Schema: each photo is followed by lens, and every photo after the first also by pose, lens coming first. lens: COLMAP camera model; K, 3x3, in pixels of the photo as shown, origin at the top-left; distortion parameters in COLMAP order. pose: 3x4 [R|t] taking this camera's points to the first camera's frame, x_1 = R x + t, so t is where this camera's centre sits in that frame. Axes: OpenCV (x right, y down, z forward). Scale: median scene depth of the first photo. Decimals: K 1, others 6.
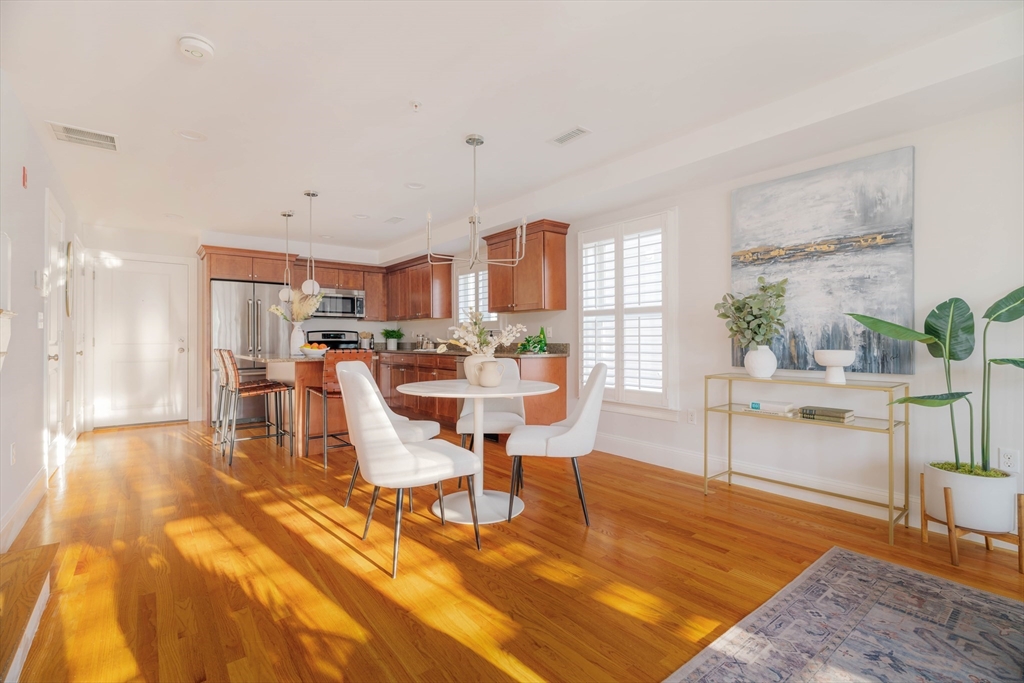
lens RADIAL K [[418.2, 0, 514.3], [0, 418.2, 336.3], [0, 0, 1]] dist [-0.001901, -0.000086]
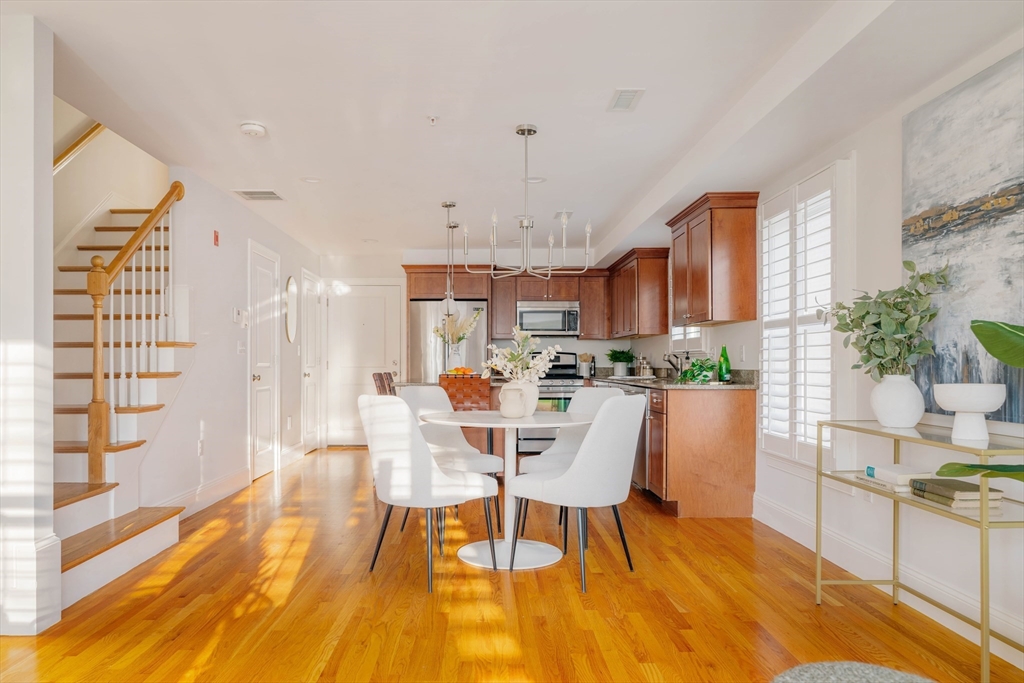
lens RADIAL K [[640.6, 0, 559.6], [0, 640.6, 364.2], [0, 0, 1]] dist [-0.002325, -0.000663]
pose [[0.827060, 0.003553, -0.562102, 0.675548], [0.001401, 0.999964, 0.008382, -0.001972], [0.562112, -0.007720, 0.827025, -0.043596]]
